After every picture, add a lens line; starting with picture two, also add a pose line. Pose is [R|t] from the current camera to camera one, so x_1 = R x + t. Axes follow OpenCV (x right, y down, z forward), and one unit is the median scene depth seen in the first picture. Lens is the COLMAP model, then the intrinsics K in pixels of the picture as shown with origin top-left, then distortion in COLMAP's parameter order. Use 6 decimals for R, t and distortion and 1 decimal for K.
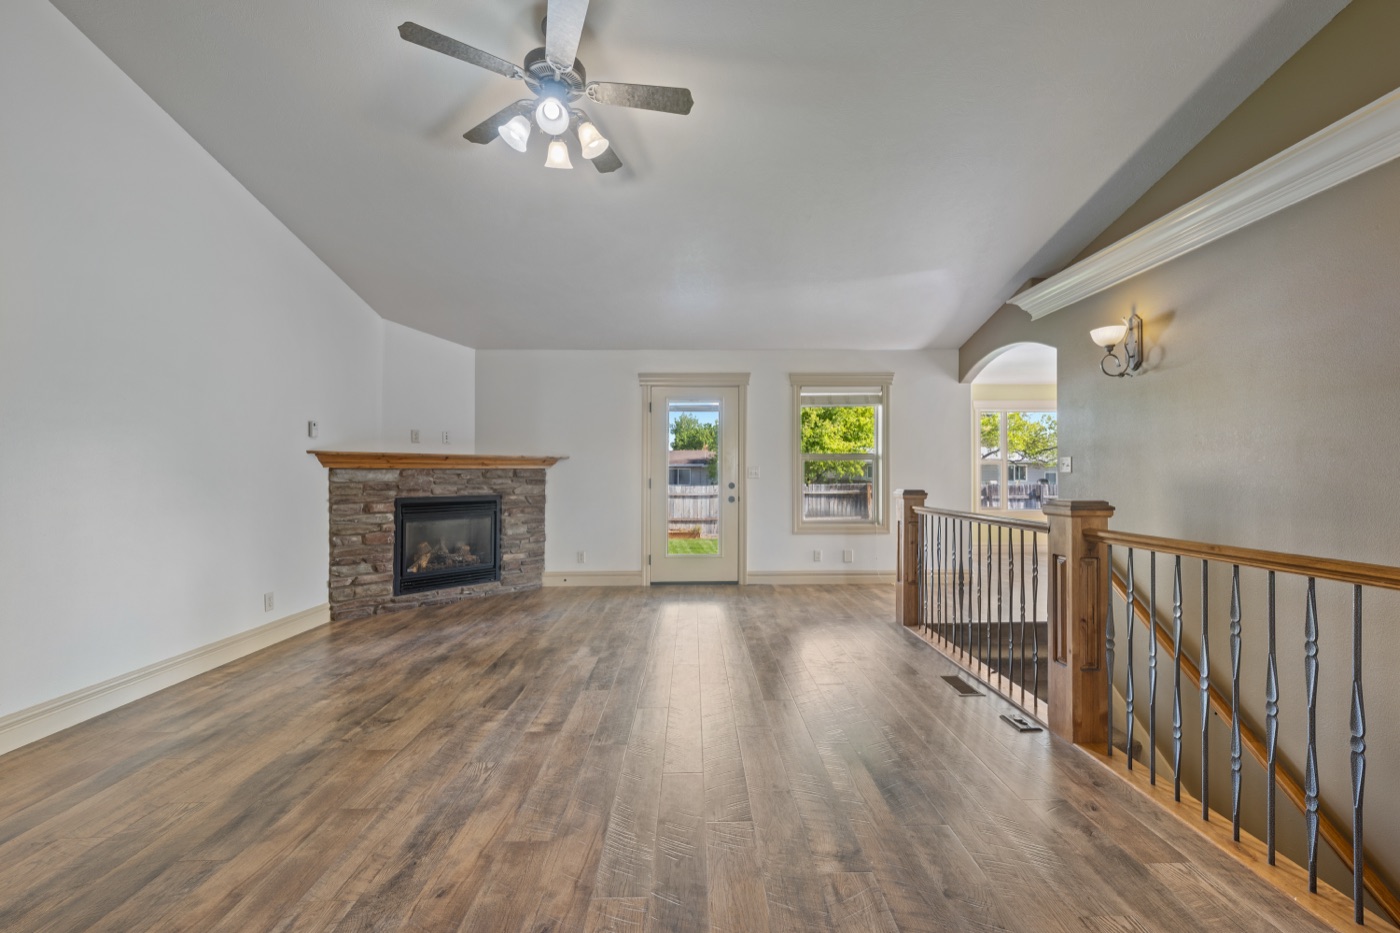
lens RADIAL K [[551.3, 0, 699.1], [0, 551.3, 470.0], [0, 0, 1]] dist [0.001431, 0.000078]
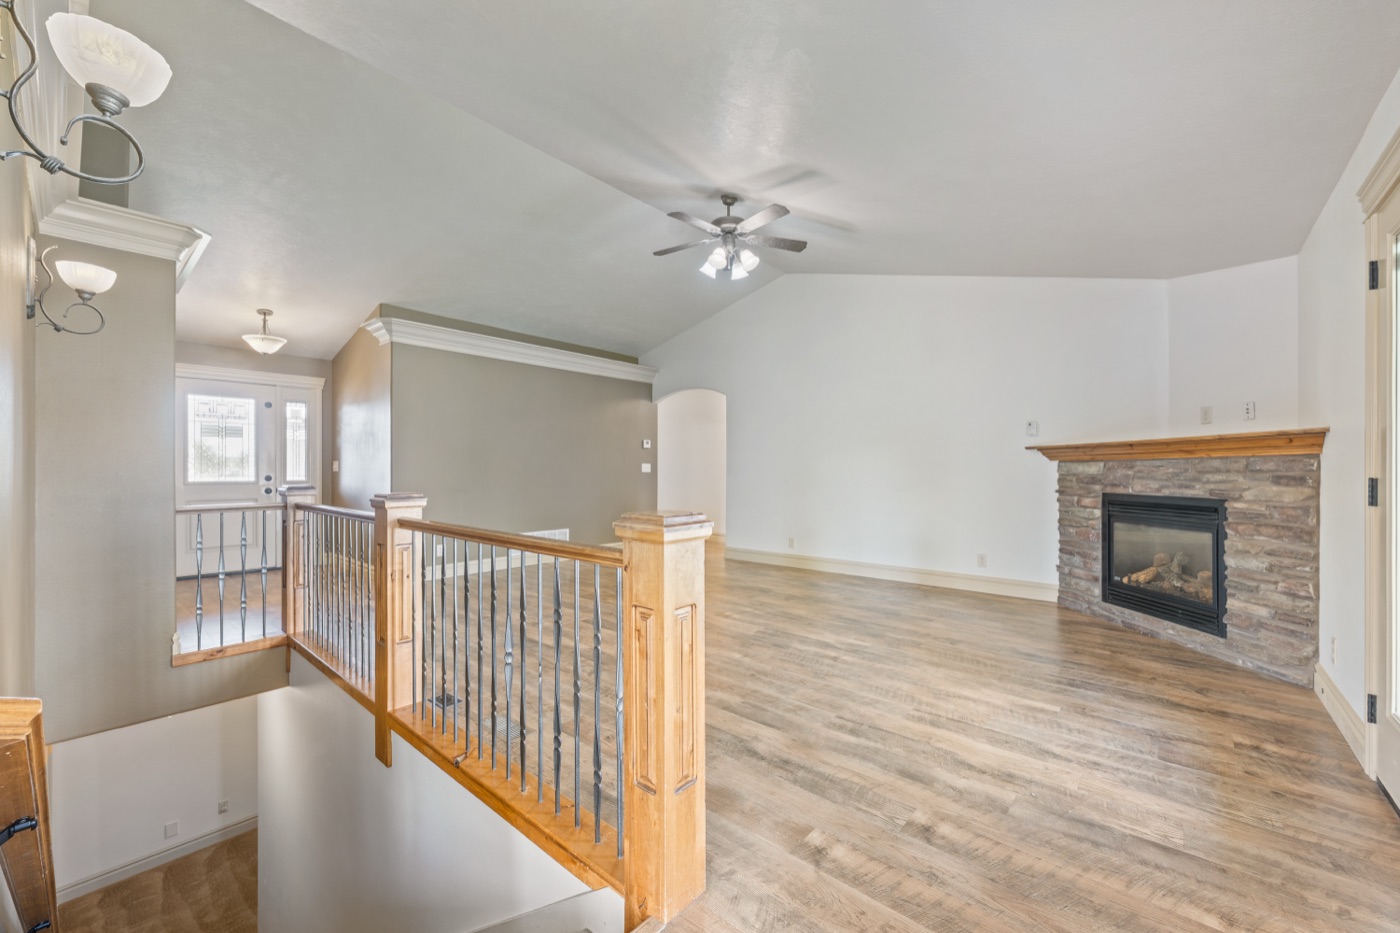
lens RADIAL K [[551.3, 0, 699.0], [0, 551.3, 469.1], [0, 0, 1]] dist [0.001431, 0.000078]
pose [[-0.673477, 0.004158, -0.739196, 0.565171], [0.010557, 0.999936, -0.003993, 0.008681], [0.739133, -0.010493, -0.673478, 1.131009]]
